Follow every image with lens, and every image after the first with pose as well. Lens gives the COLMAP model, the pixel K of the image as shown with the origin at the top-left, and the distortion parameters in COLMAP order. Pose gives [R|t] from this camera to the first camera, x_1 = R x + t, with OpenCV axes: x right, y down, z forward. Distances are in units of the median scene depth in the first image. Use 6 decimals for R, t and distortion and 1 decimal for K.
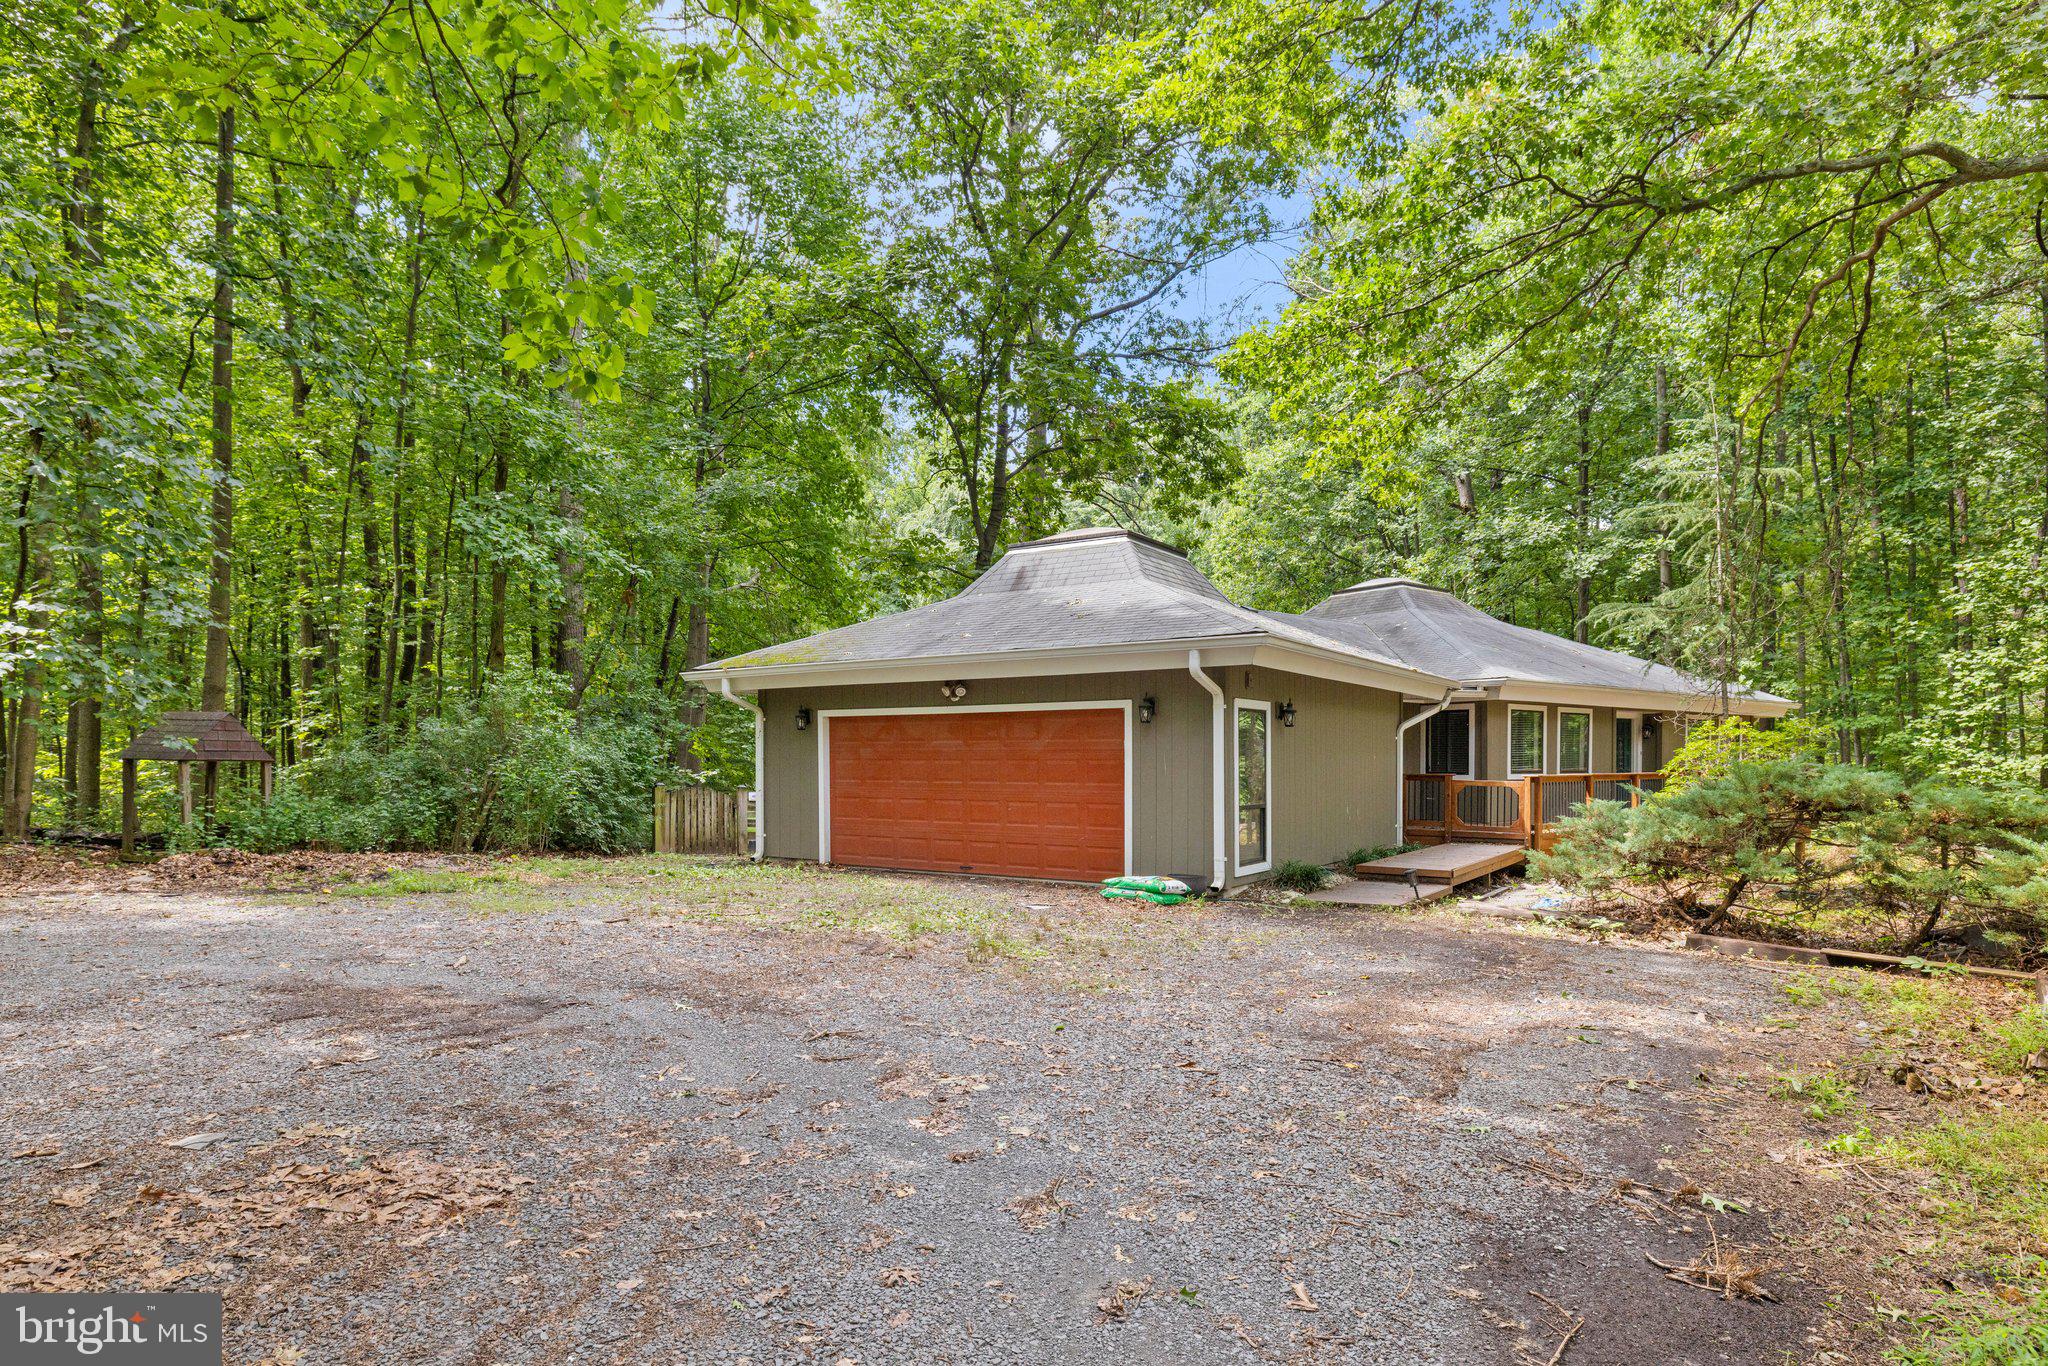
lens RADIAL K [[1132.3, 0, 1038.1], [0, 1132.3, 769.4], [0, 0, 1]] dist [-0.000925, -0.004894]
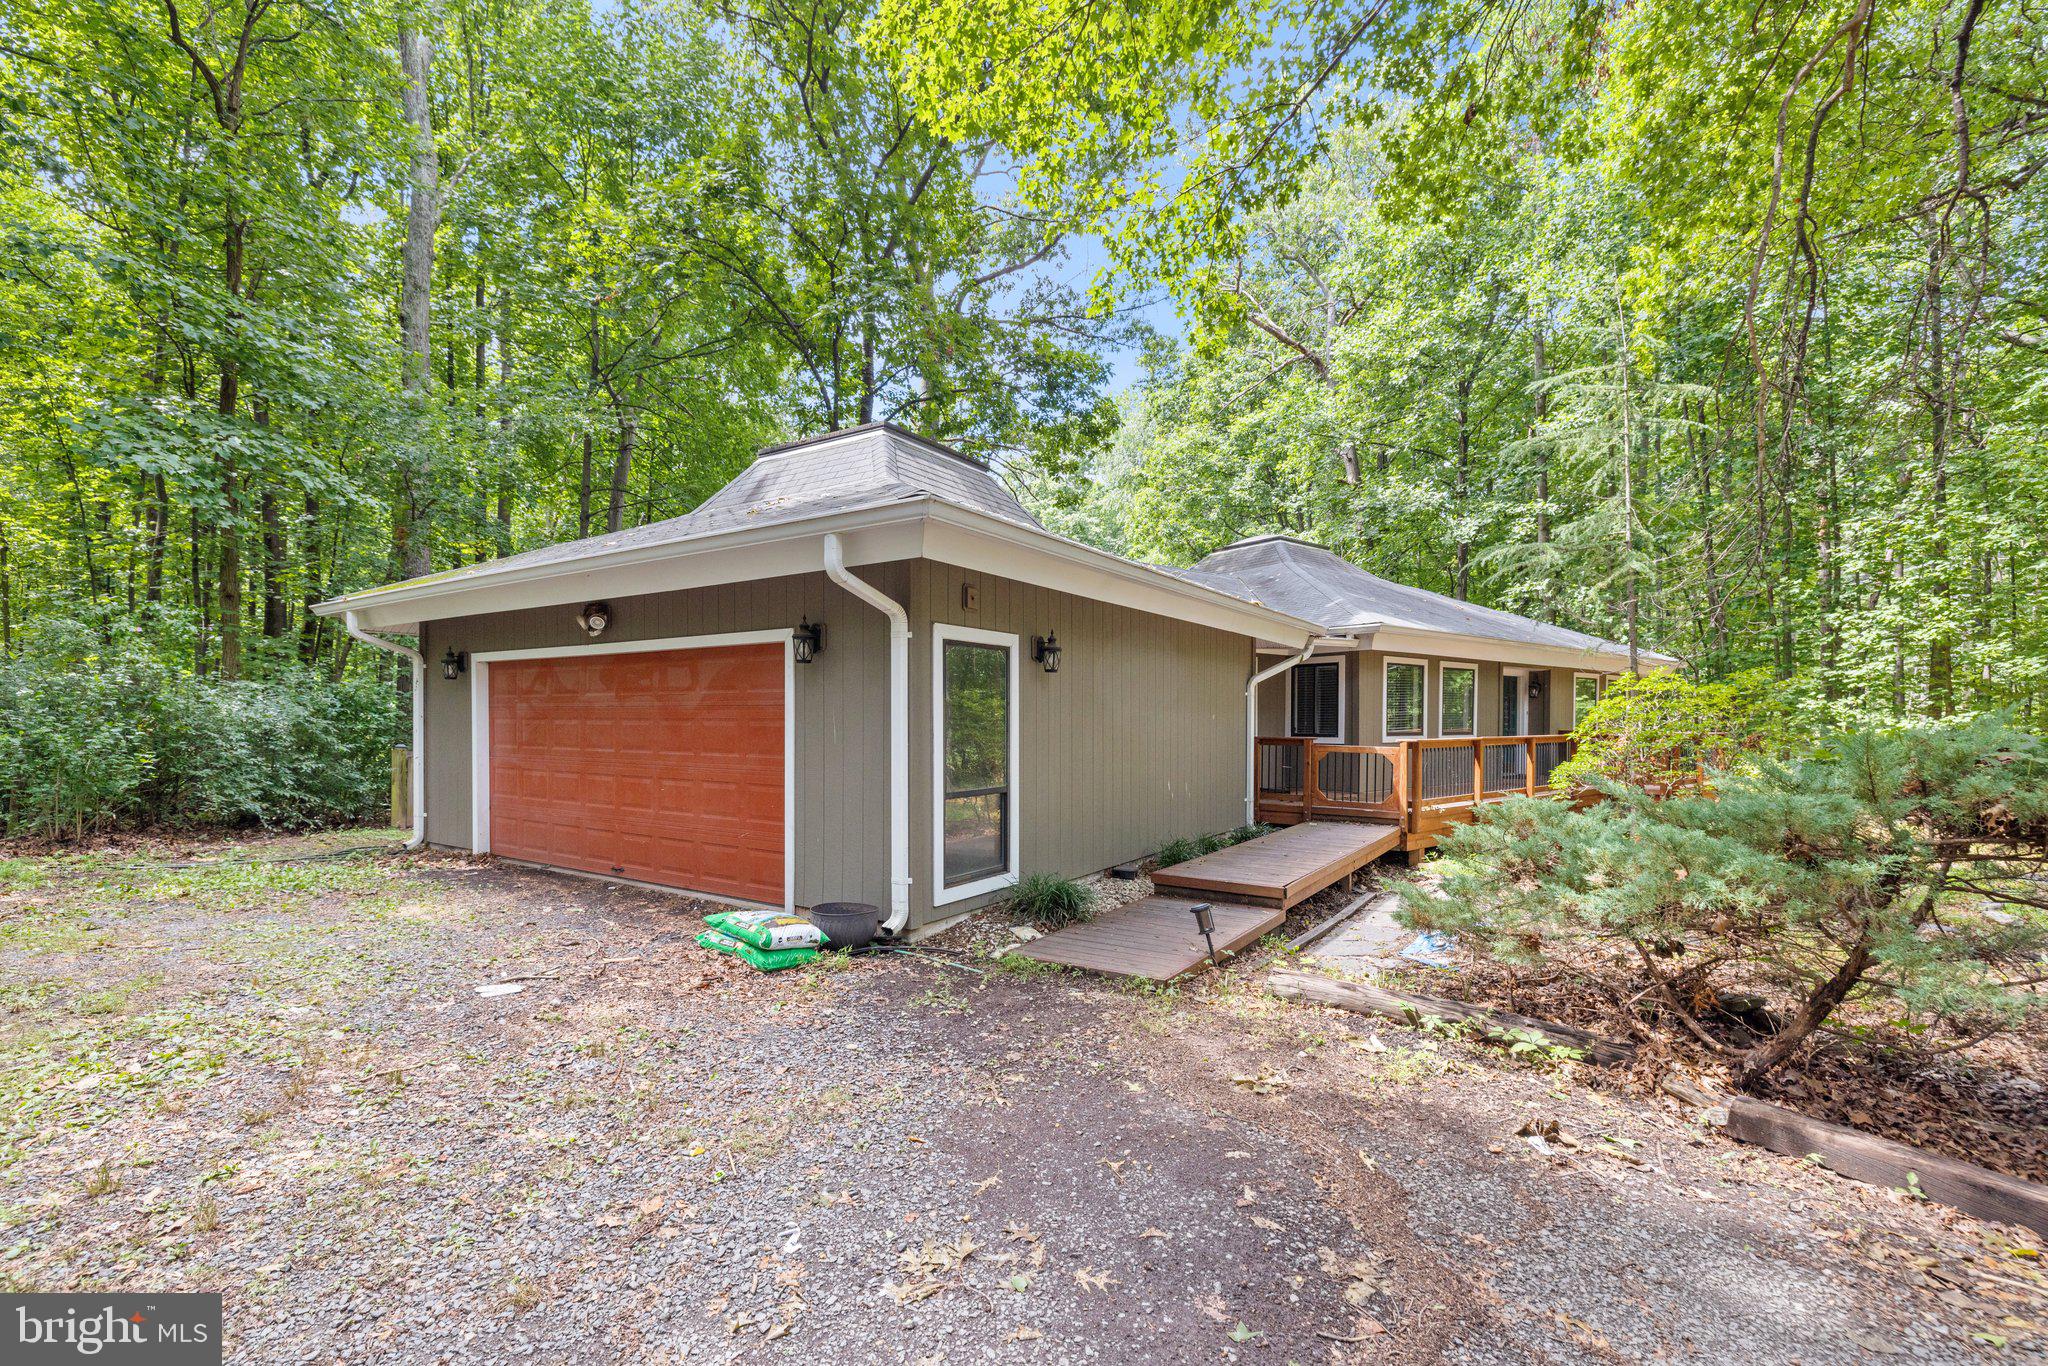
lens RADIAL K [[873.5, 0, 1039.3], [0, 873.5, 726.4], [0, 0, 1]] dist [-0.005418, 0.001866]
pose [[0.999991, 0.002413, 0.003556, 0.160878], [-0.002417, 0.999996, 0.001223, -0.004216], [-0.003553, -0.001231, 0.999993, 0.357797]]
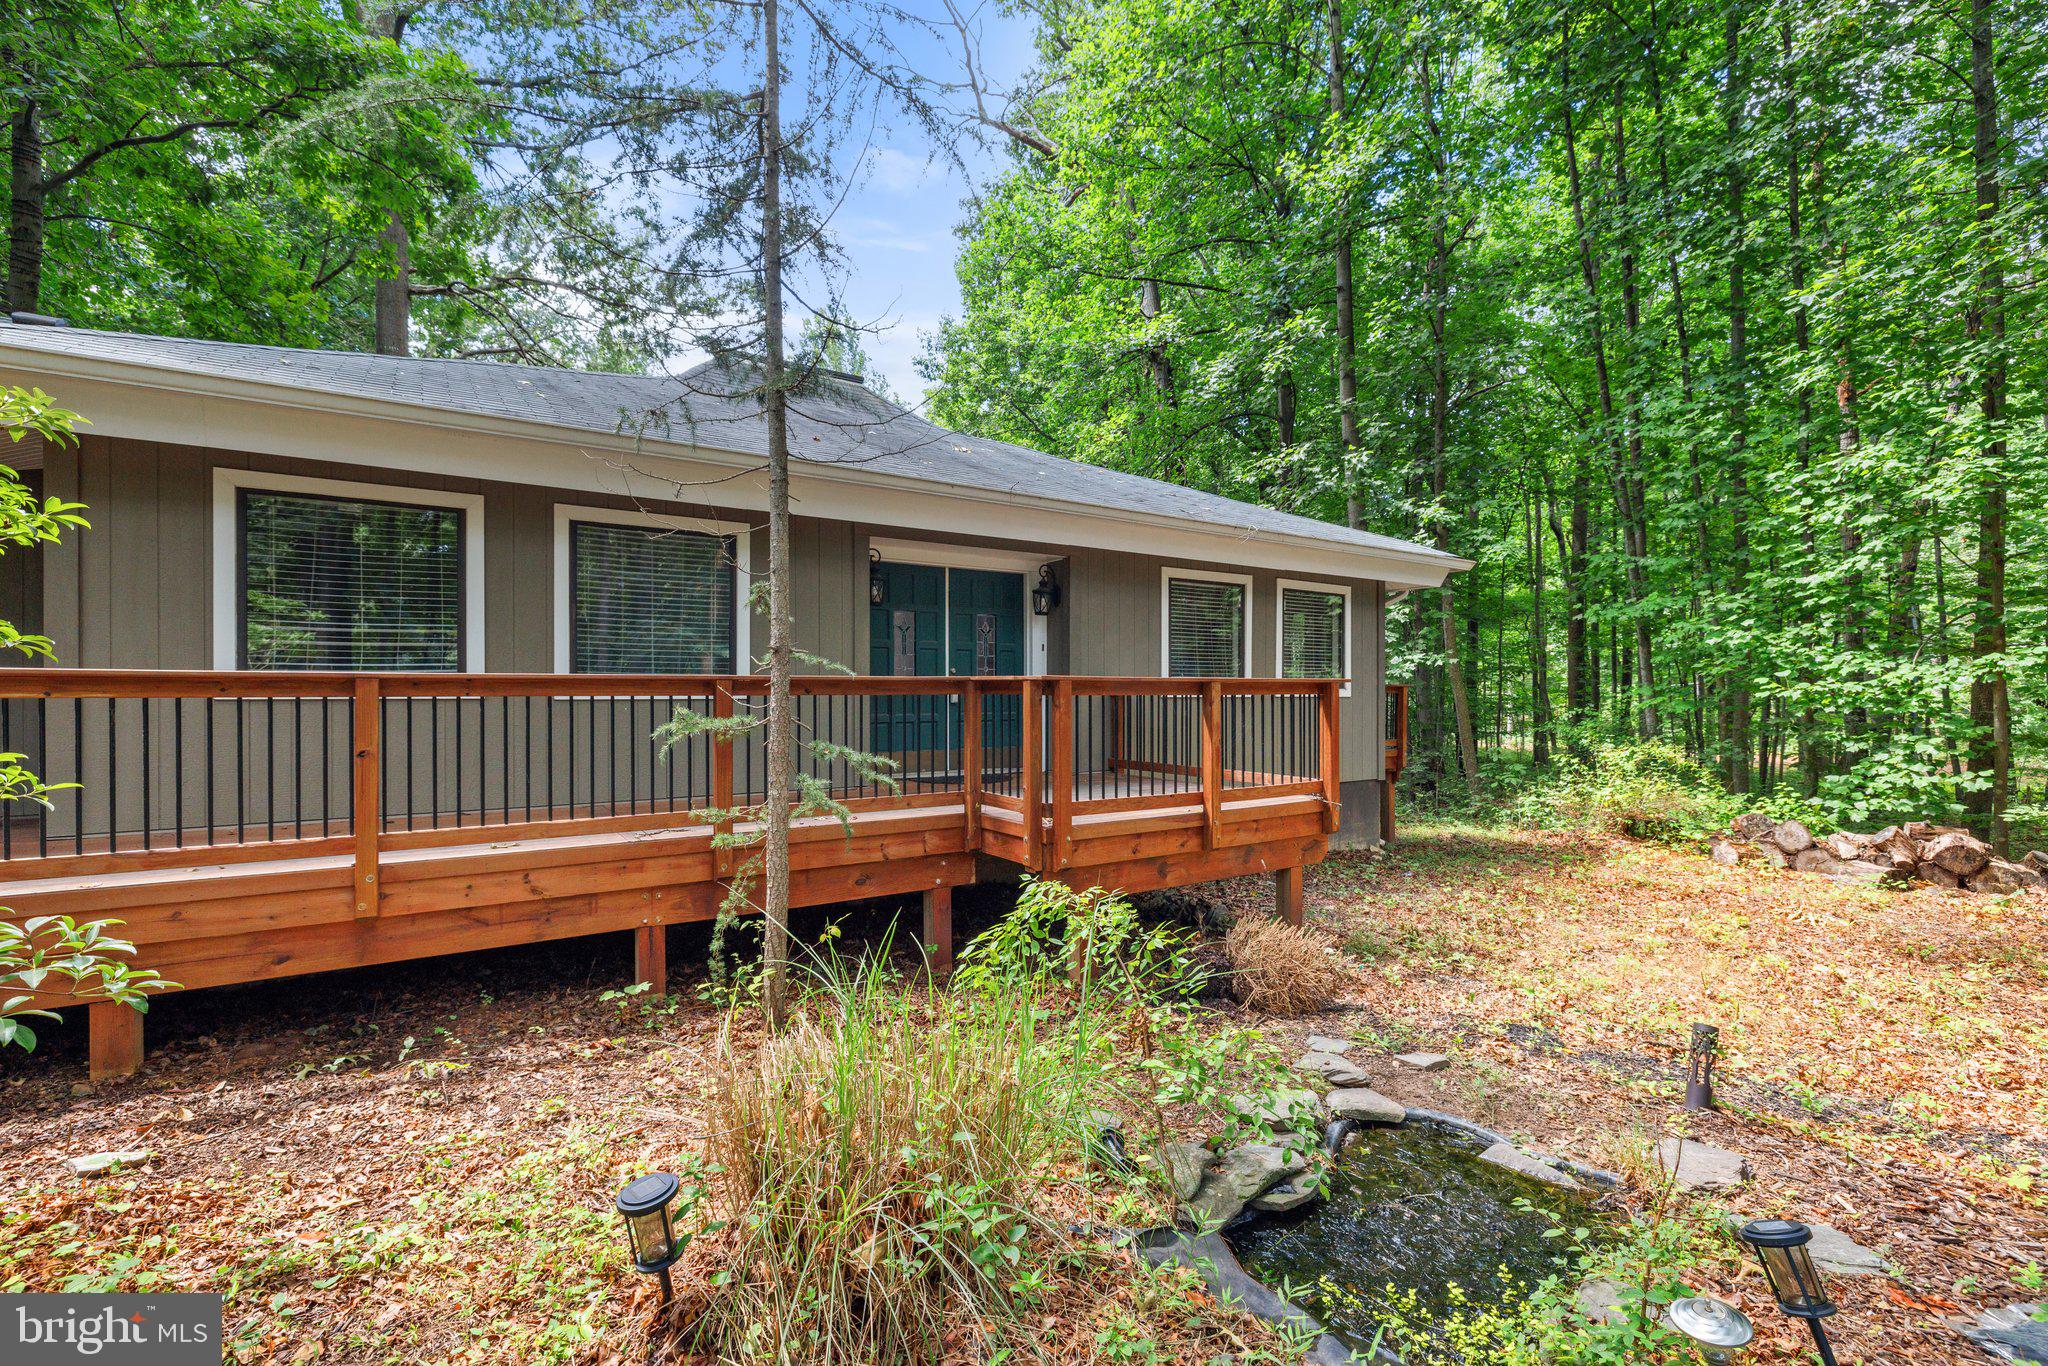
lens RADIAL K [[873.5, 0, 1013.9], [0, 873.5, 689.0], [0, 0, 1]] dist [-0.005418, 0.001866]
pose [[0.991073, 0.011899, -0.132792, 0.740010], [-0.013109, 0.999880, -0.008238, 0.013129], [0.132678, 0.009906, 0.991110, 0.803165]]
